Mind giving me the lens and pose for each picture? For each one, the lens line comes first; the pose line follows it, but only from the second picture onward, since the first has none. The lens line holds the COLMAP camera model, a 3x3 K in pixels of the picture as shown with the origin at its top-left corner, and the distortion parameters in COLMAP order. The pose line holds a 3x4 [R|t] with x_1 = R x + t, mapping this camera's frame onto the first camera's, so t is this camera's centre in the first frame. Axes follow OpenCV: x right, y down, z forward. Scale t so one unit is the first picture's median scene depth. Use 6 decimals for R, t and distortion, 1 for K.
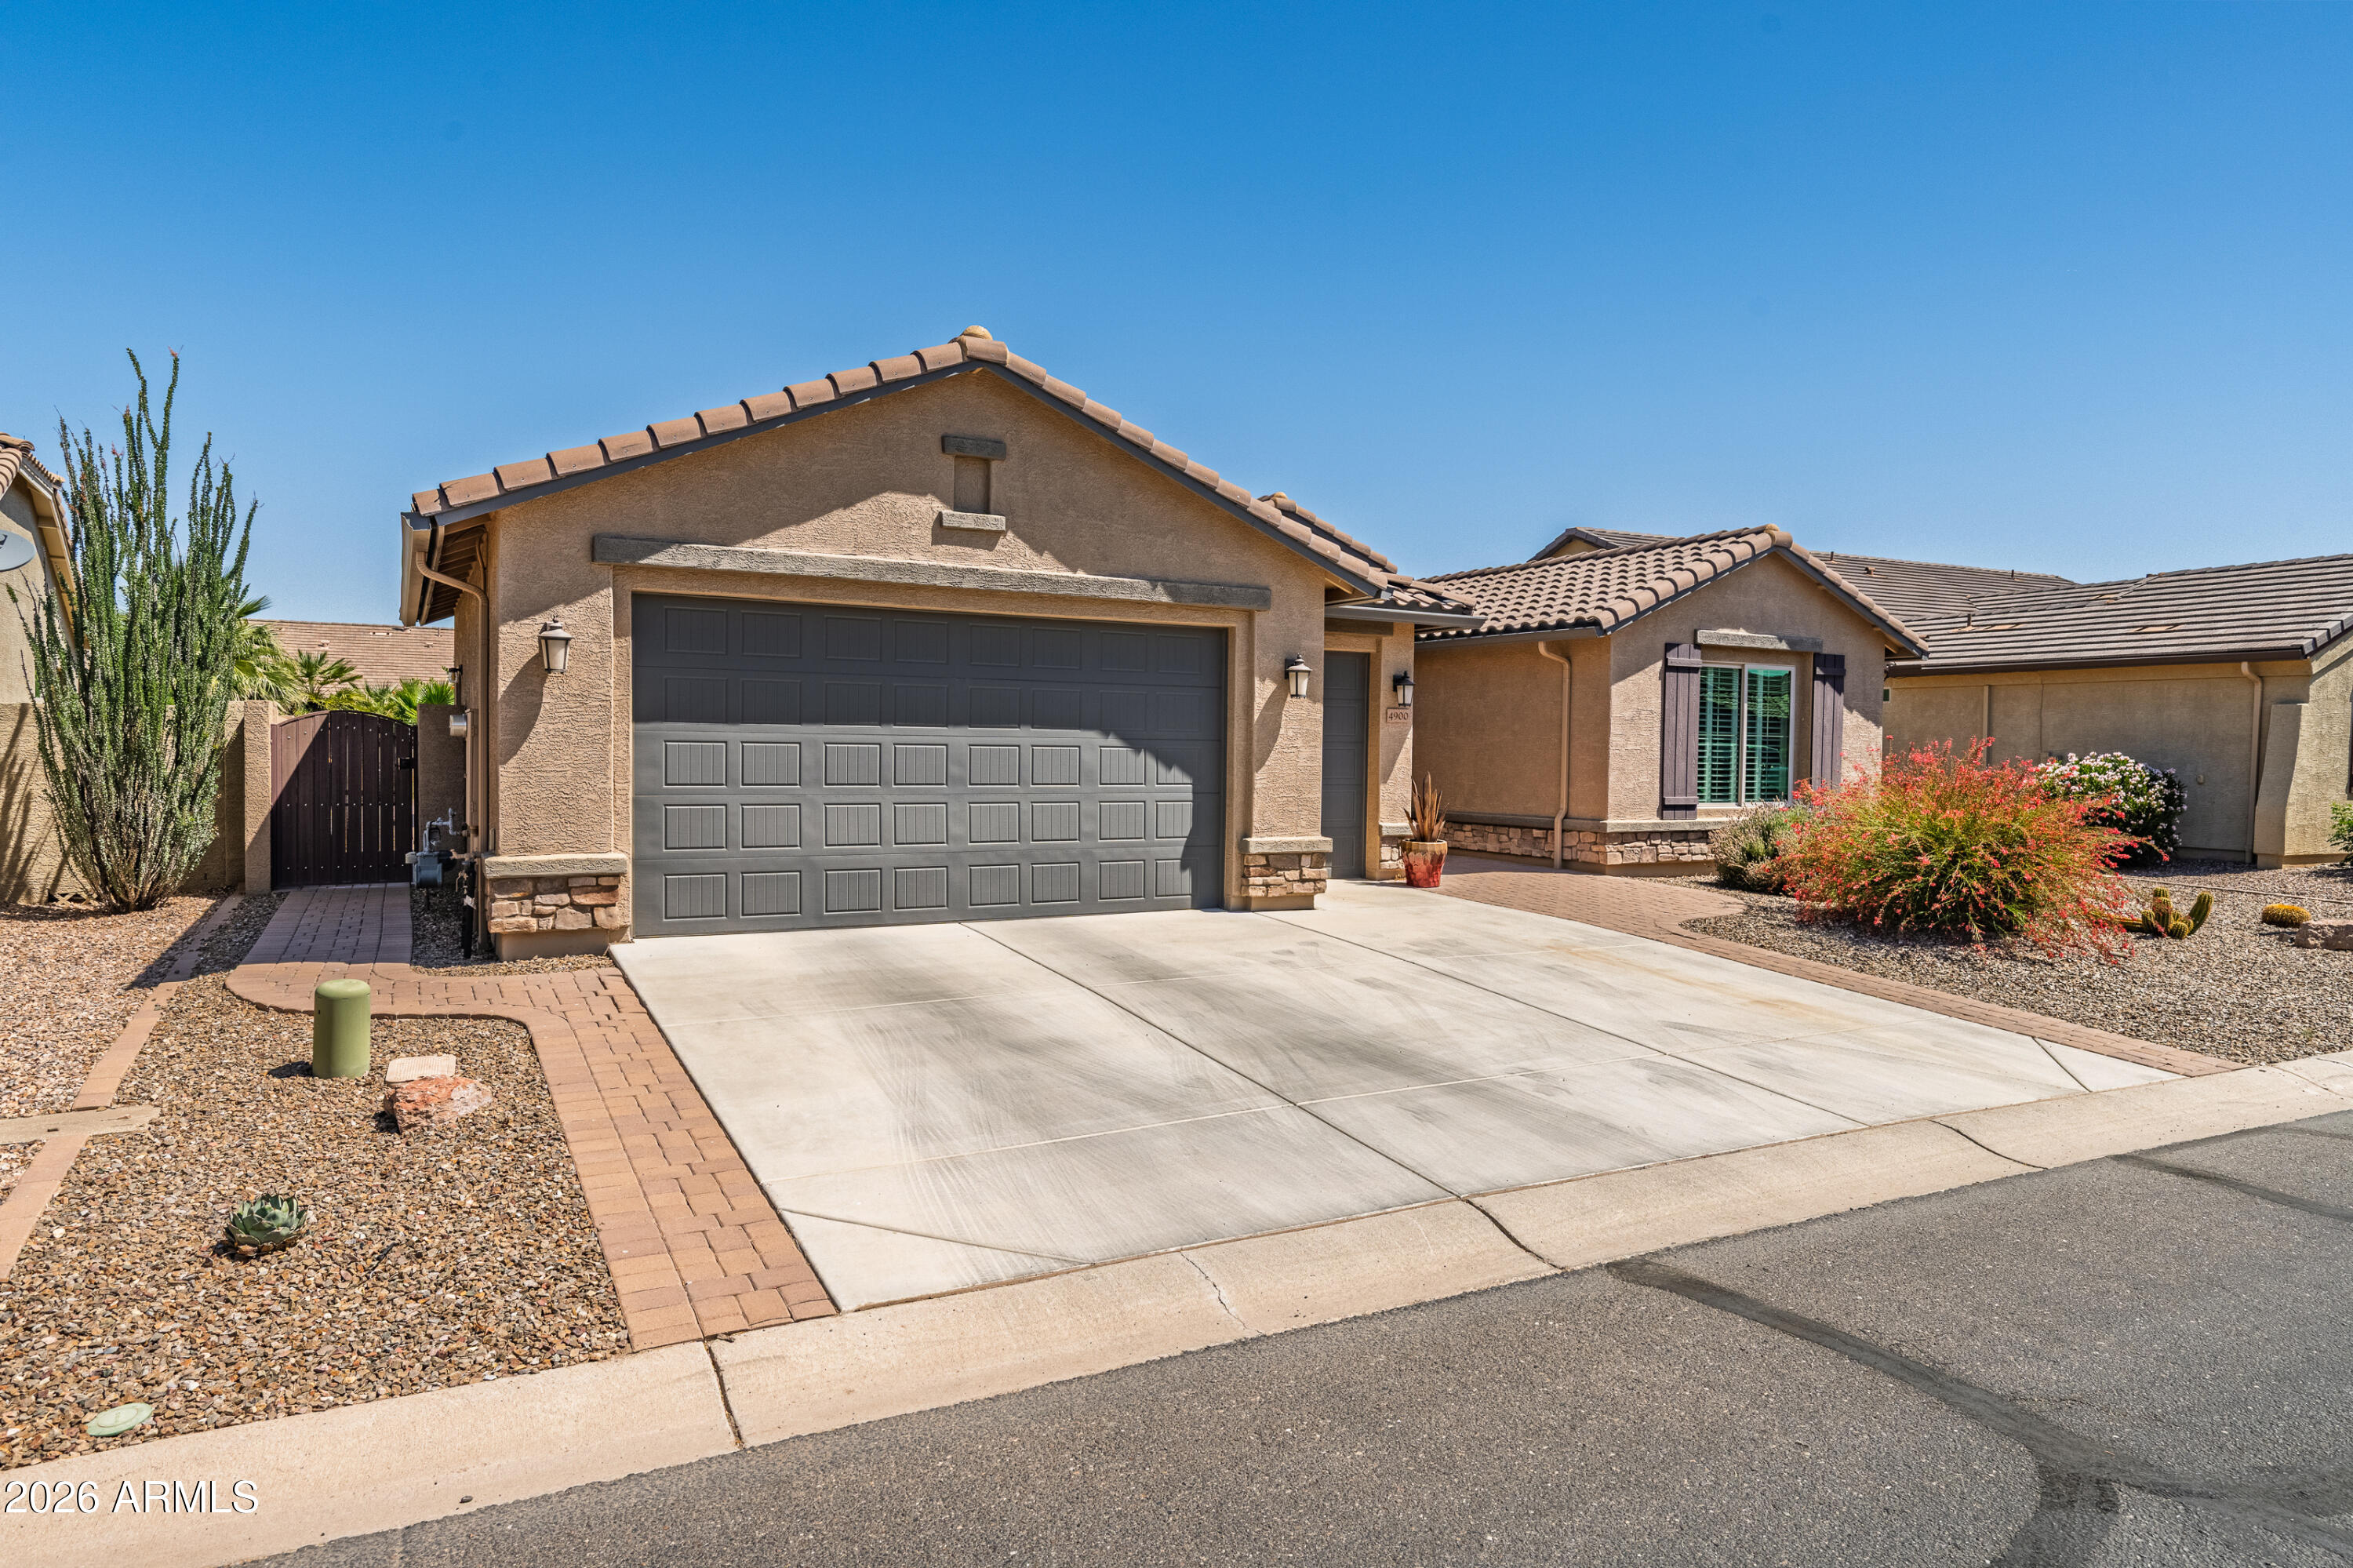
lens RADIAL K [[1403.2, 0, 1185.6], [0, 1403.2, 779.0], [0, 0, 1]] dist [-0.007664, -0.000717]
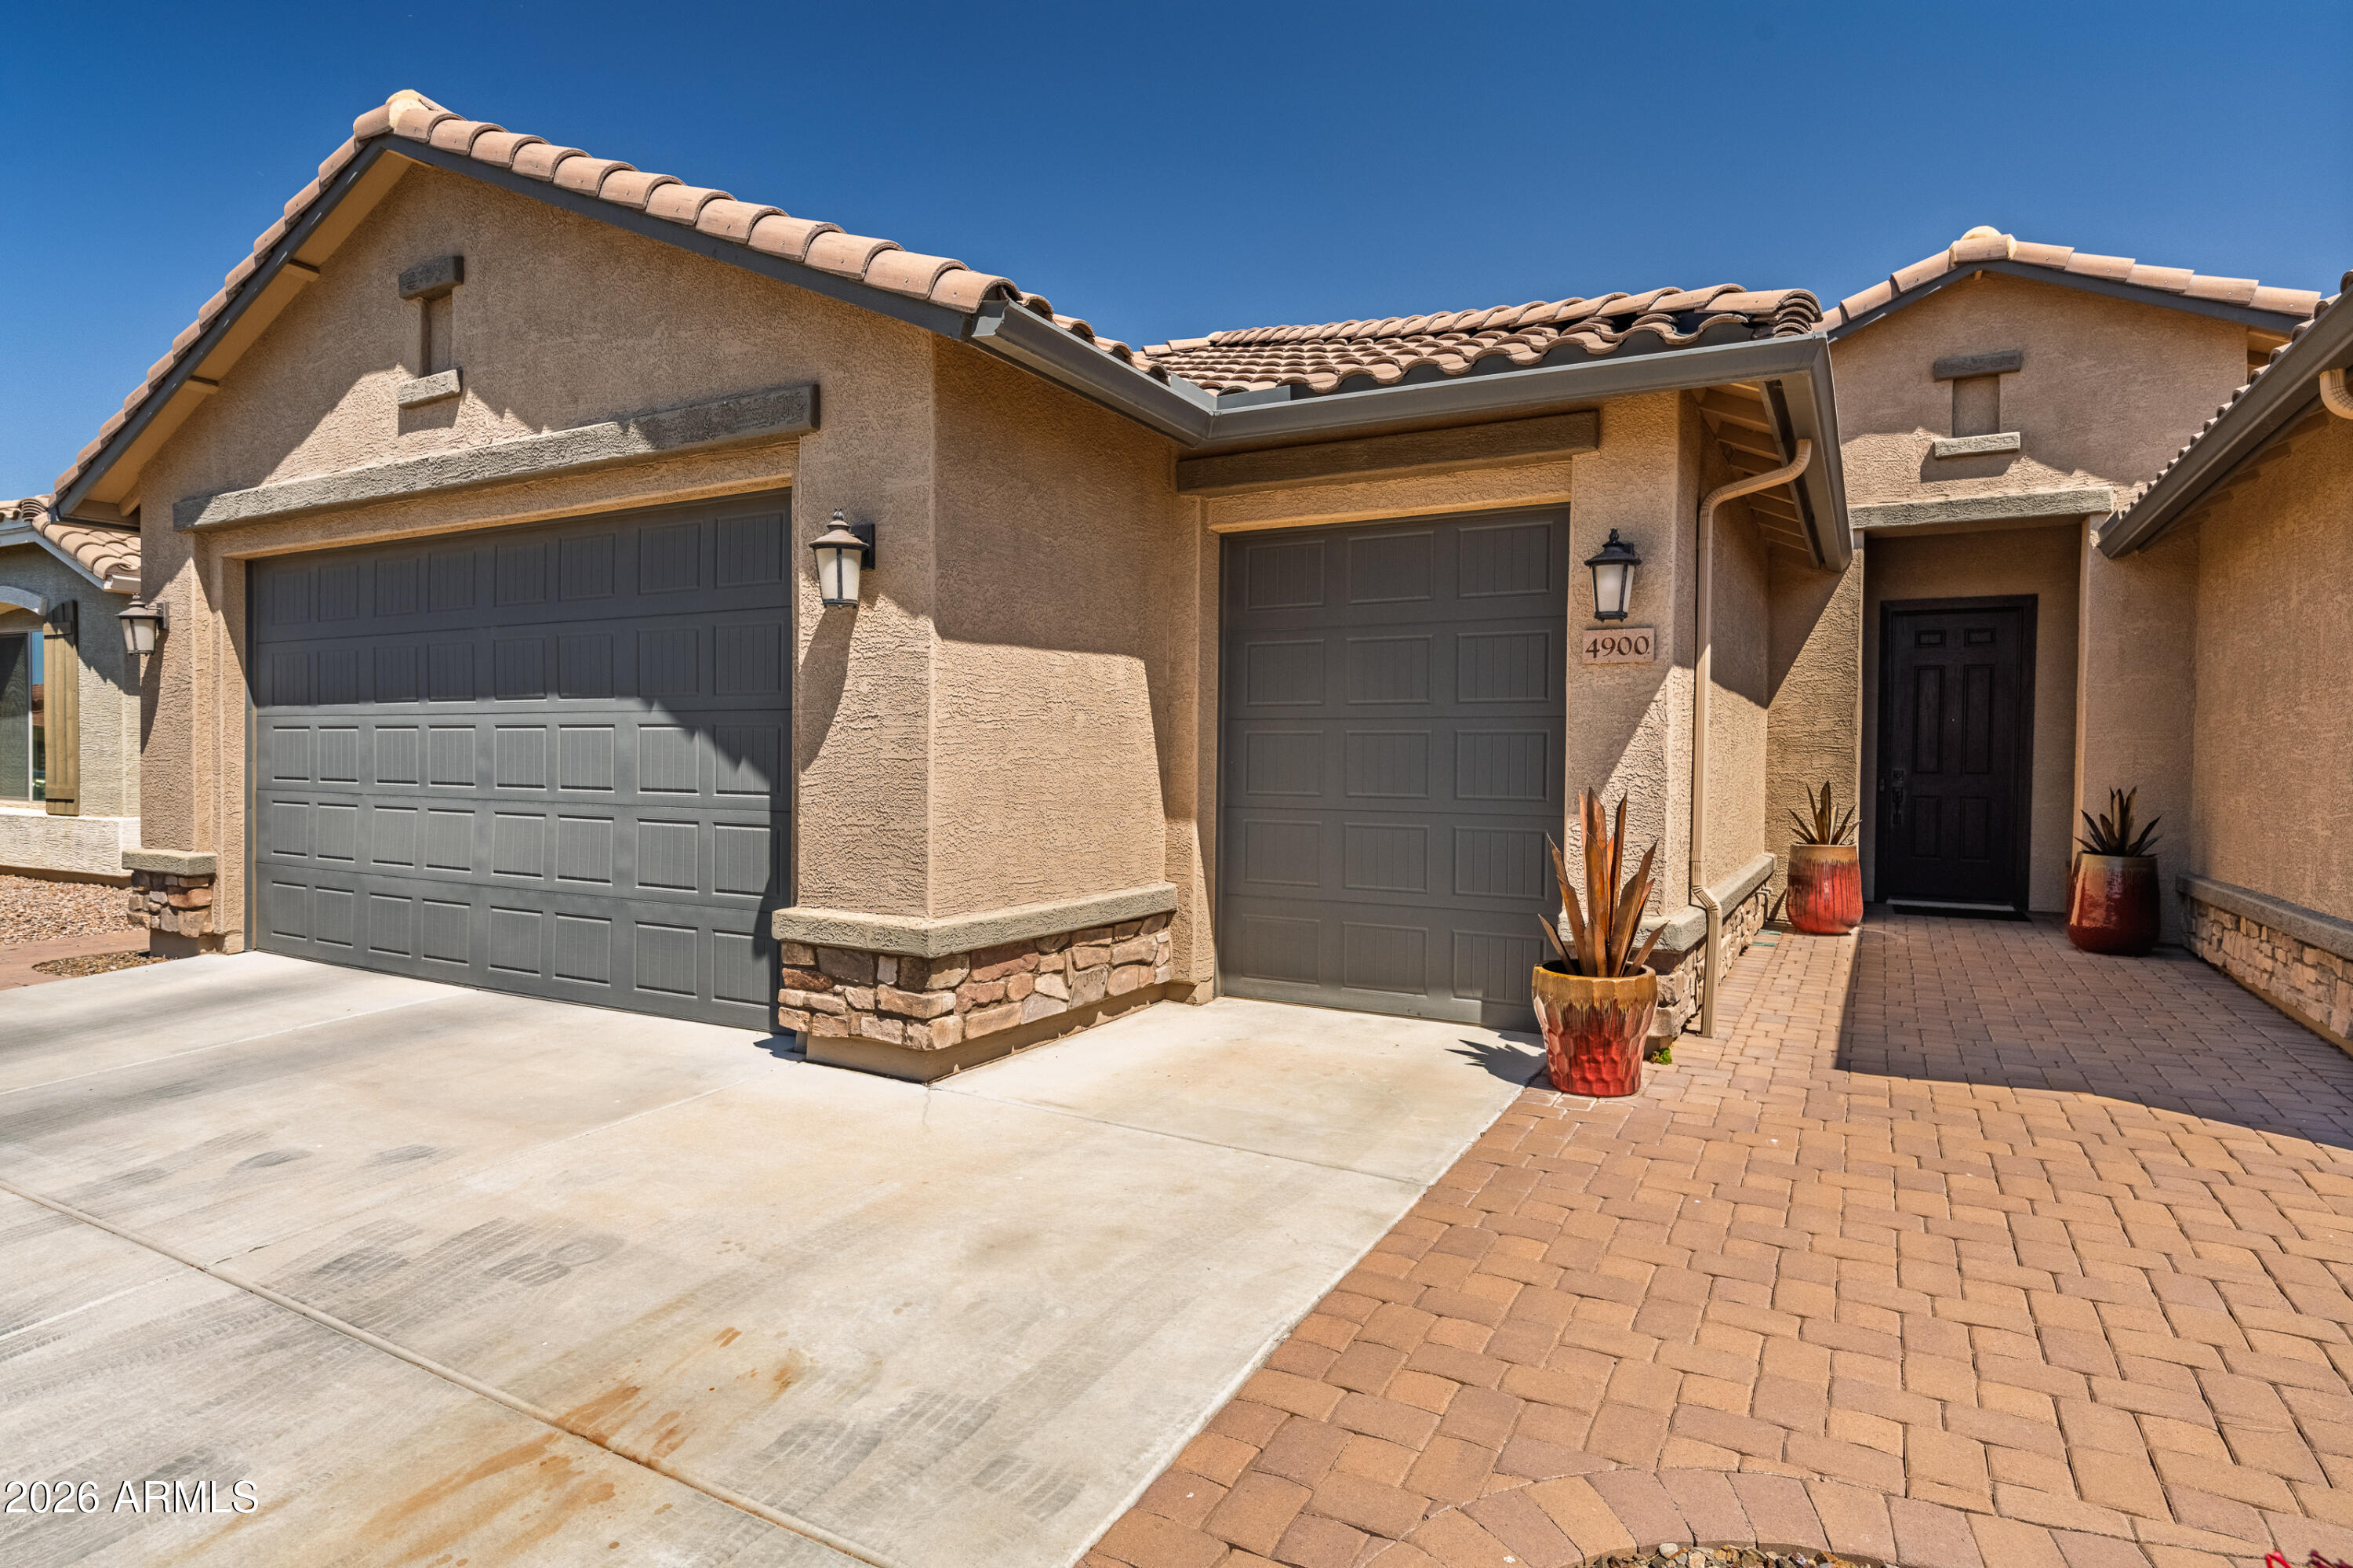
lens RADIAL K [[1267.0, 0, 1172.5], [0, 1267.0, 787.9], [0, 0, 1]] dist [-0.004034, 0.001821]
pose [[0.527210, 0.009112, -0.849686, 0.507250], [-0.025702, 0.999656, -0.005227, -0.000106], [0.849346, 0.024595, 0.527263, 0.917131]]
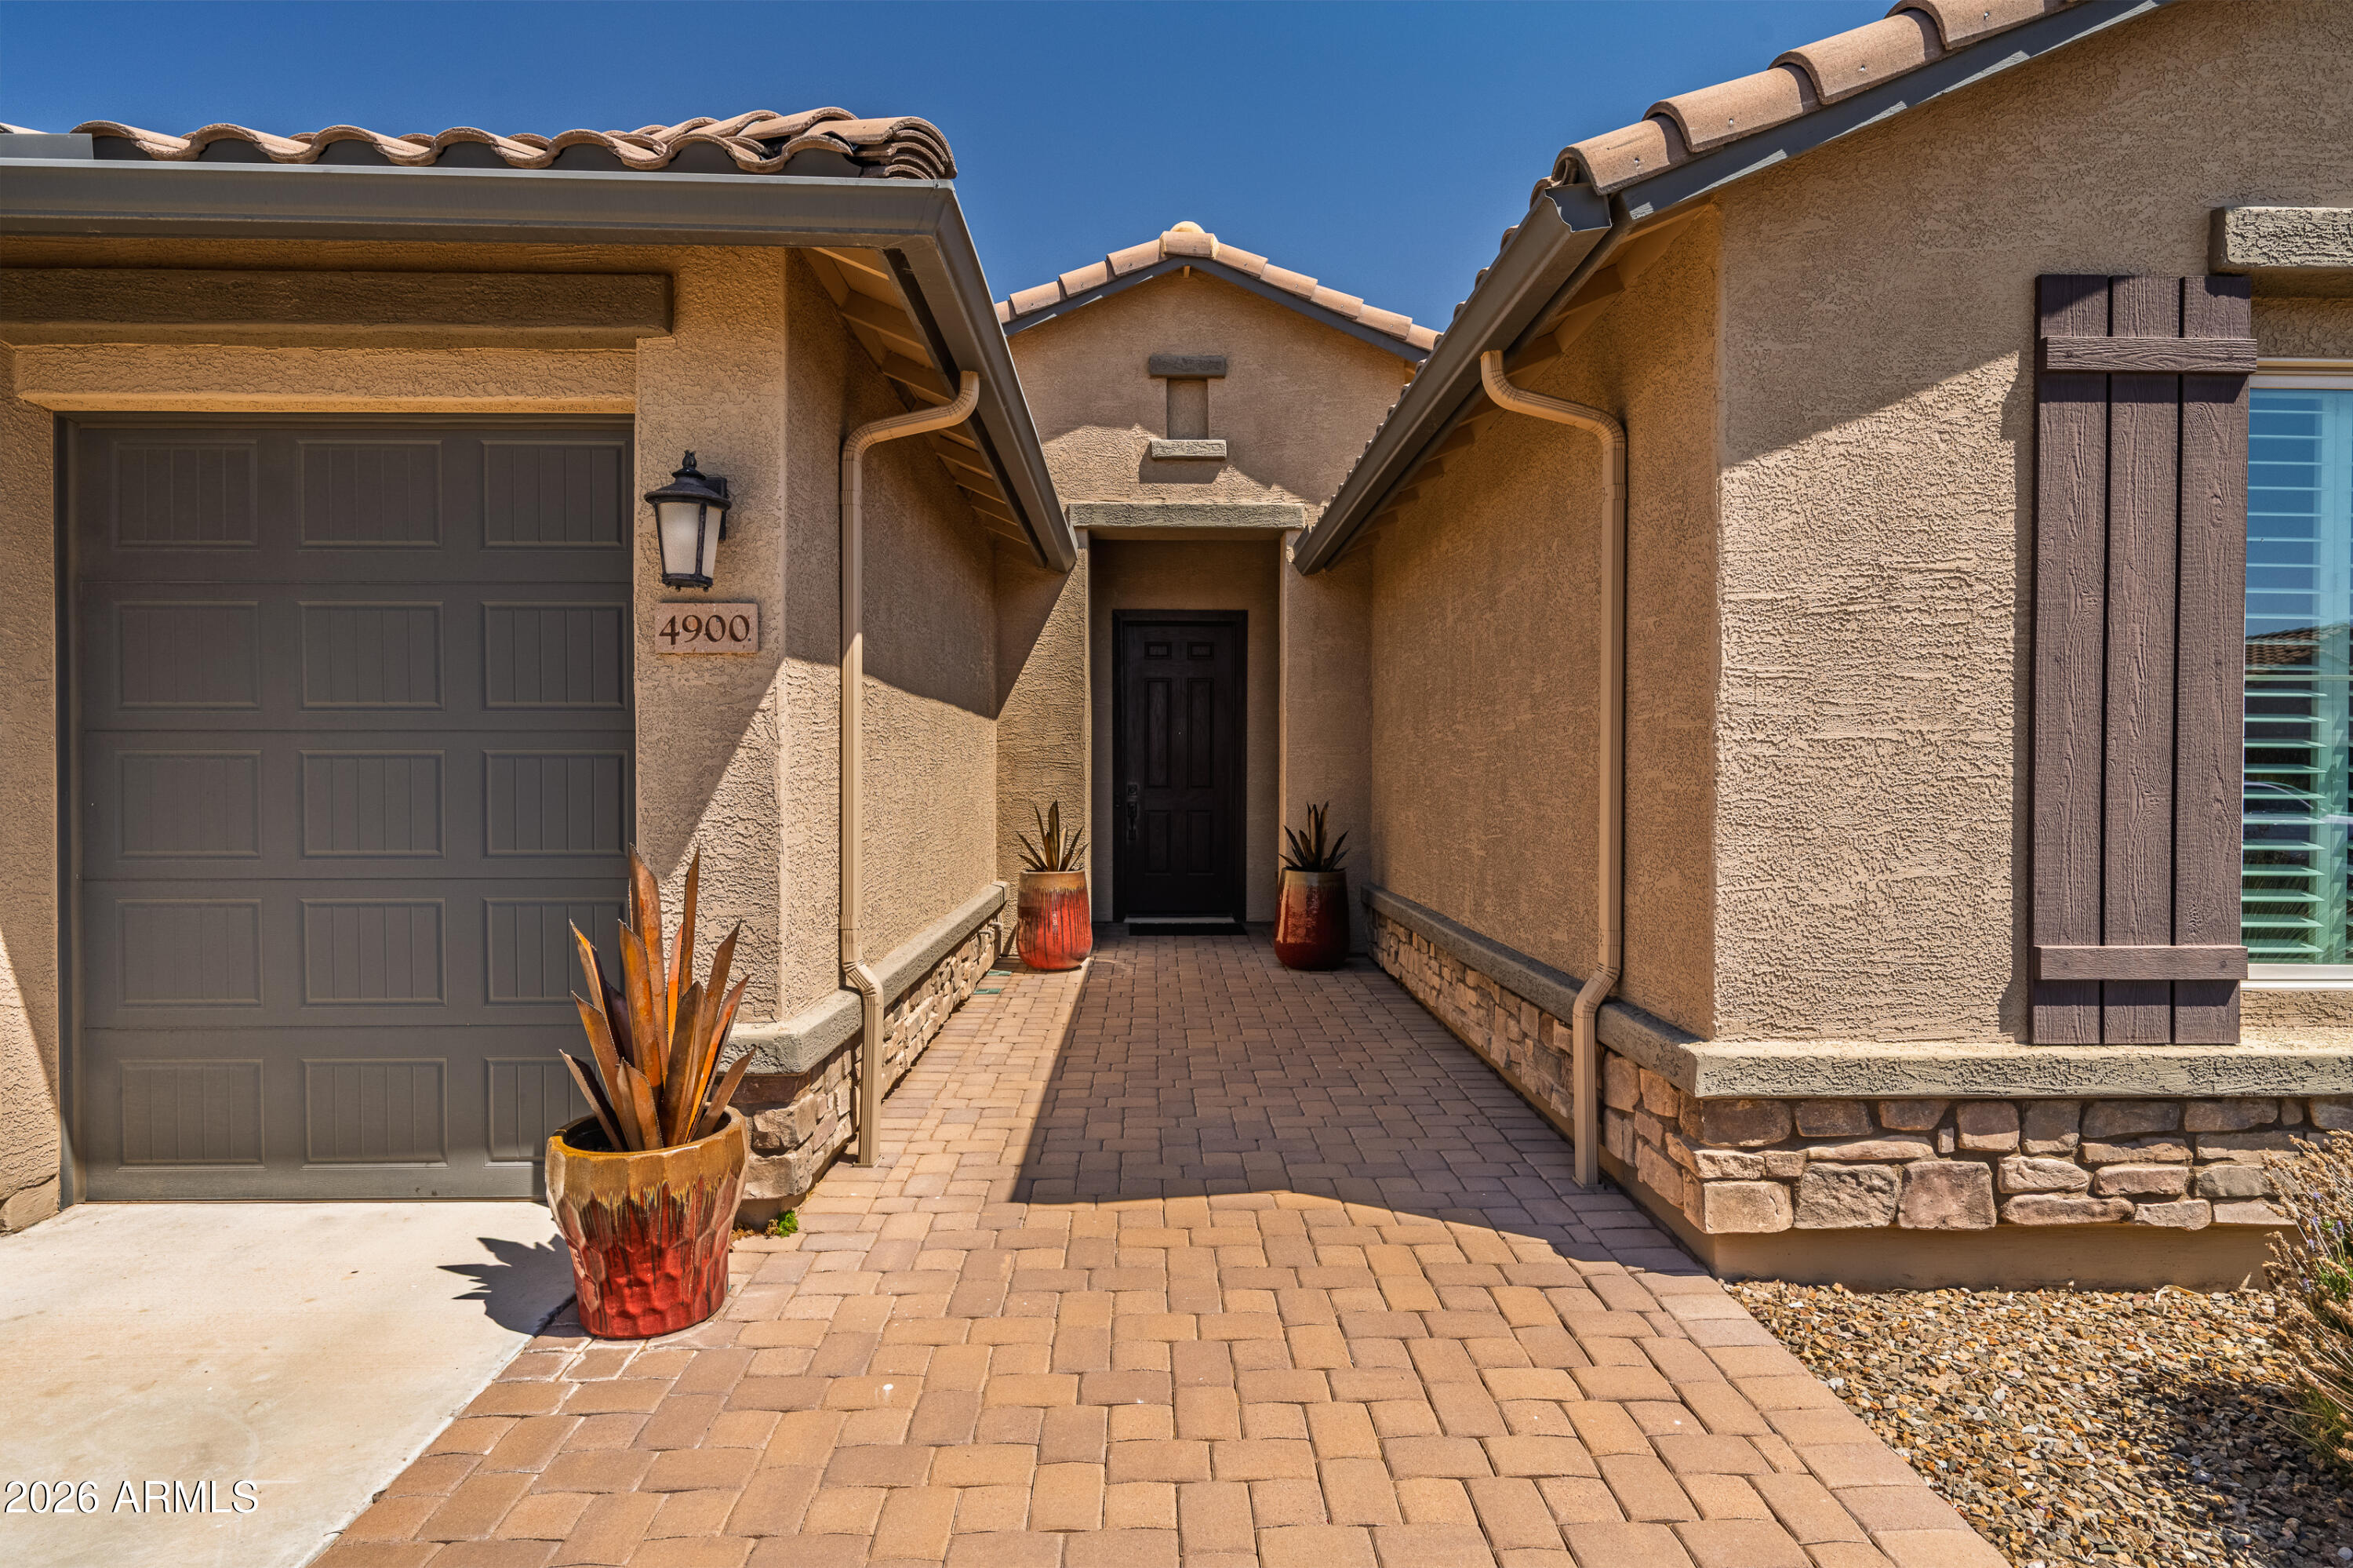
lens RADIAL K [[1267.0, 0, 1188.3], [0, 1267.0, 793.7], [0, 0, 1]] dist [-0.004034, 0.001821]
pose [[0.888666, -0.005856, -0.458518, 0.448067], [-0.000045, 0.999917, -0.012858, -0.013707], [0.458555, 0.011447, 0.888592, 1.076498]]
